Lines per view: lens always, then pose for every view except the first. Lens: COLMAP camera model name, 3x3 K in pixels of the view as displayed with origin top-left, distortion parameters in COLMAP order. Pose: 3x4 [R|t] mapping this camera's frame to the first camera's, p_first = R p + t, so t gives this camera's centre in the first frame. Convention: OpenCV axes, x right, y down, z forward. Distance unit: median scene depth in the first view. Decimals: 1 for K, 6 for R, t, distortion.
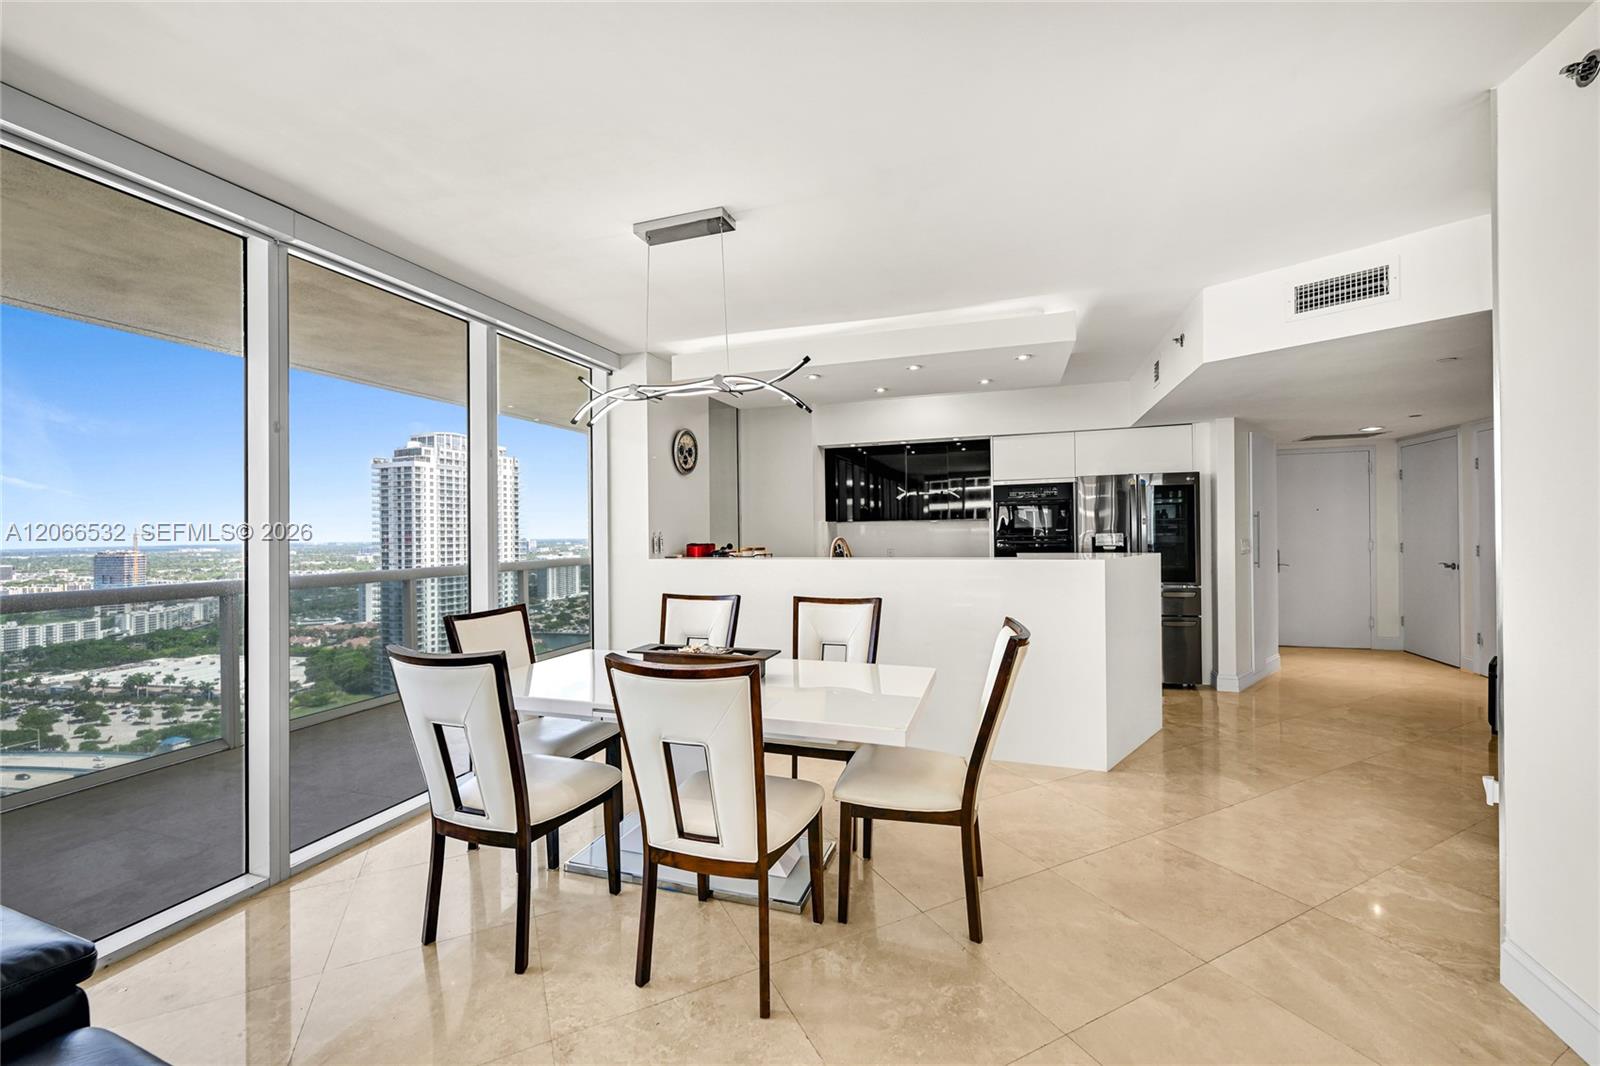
lens RADIAL K [[635.4, 0, 794.7], [0, 635.4, 528.1], [0, 0, 1]] dist [-0.002809, -0.000081]
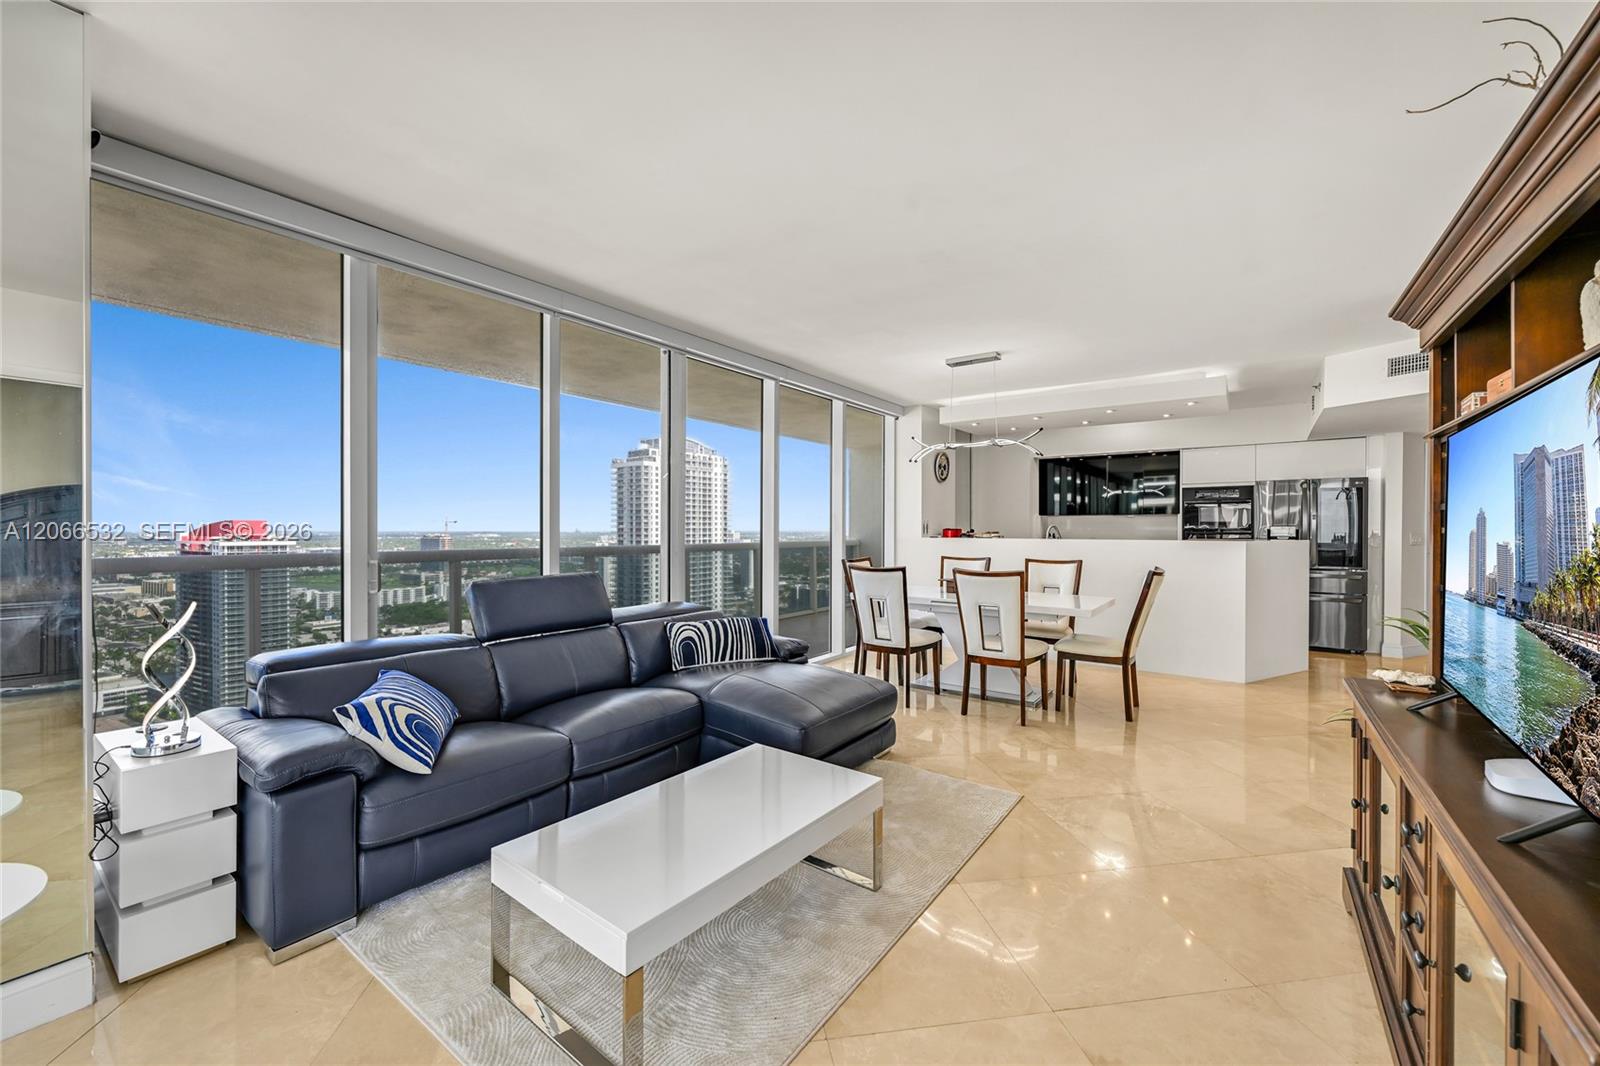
lens RADIAL K [[632.4, 0, 791.1], [0, 632.4, 528.5], [0, 0, 1]] dist [-0.006420, -0.000062]
pose [[0.953518, 0.015617, -0.300930, -0.057598], [-0.012963, 0.999858, 0.010813, 0.011668], [0.301056, -0.006409, 0.953585, -0.488146]]
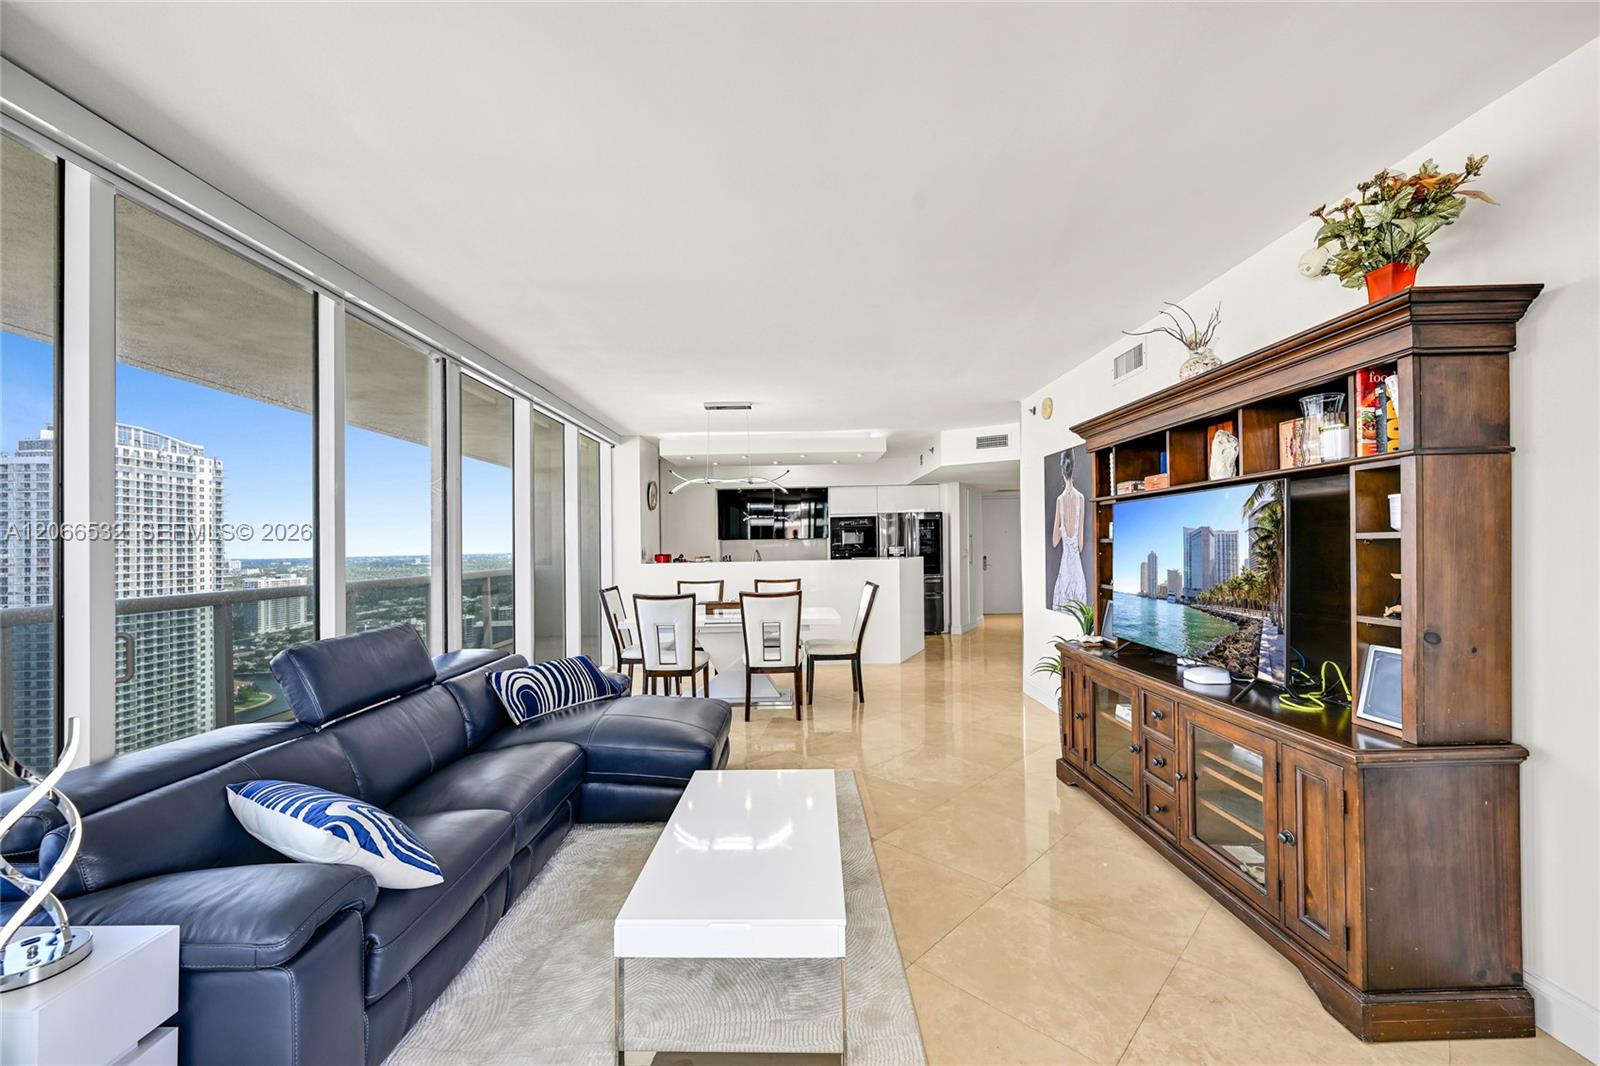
lens RADIAL K [[638.1, 0, 798.5], [0, 638.1, 538.8], [0, 0, 1]] dist [-0.021276, 0.007894]
pose [[0.943822, -0.000504, 0.330455, -0.331805], [0.003142, 0.999967, -0.007448, -0.001120], [-0.330441, 0.008068, 0.943792, -0.551160]]
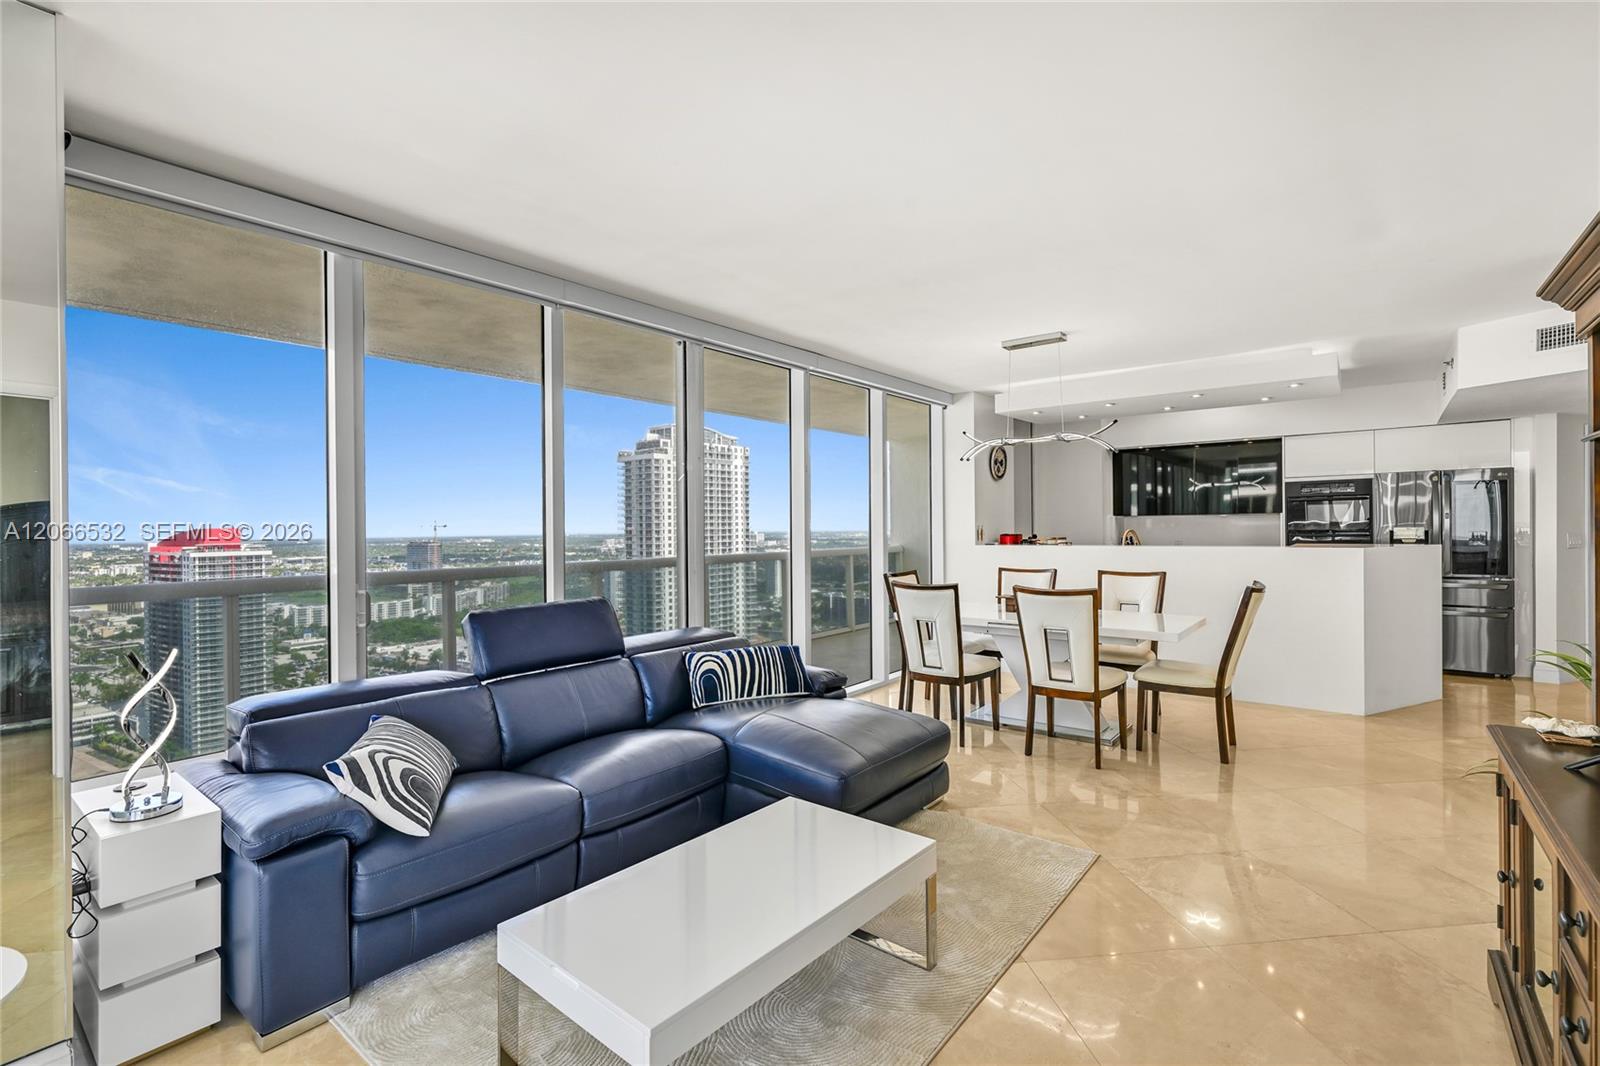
lens RADIAL K [[726.4, 0, 791.5], [0, 726.4, 529.9], [0, 0, 1]] dist [-0.004491, -0.000153]
pose [[0.939746, 0.002582, -0.341864, -0.058688], [0.002102, 0.999909, 0.013332, -0.004571], [0.341868, -0.013248, 0.939655, -0.491023]]
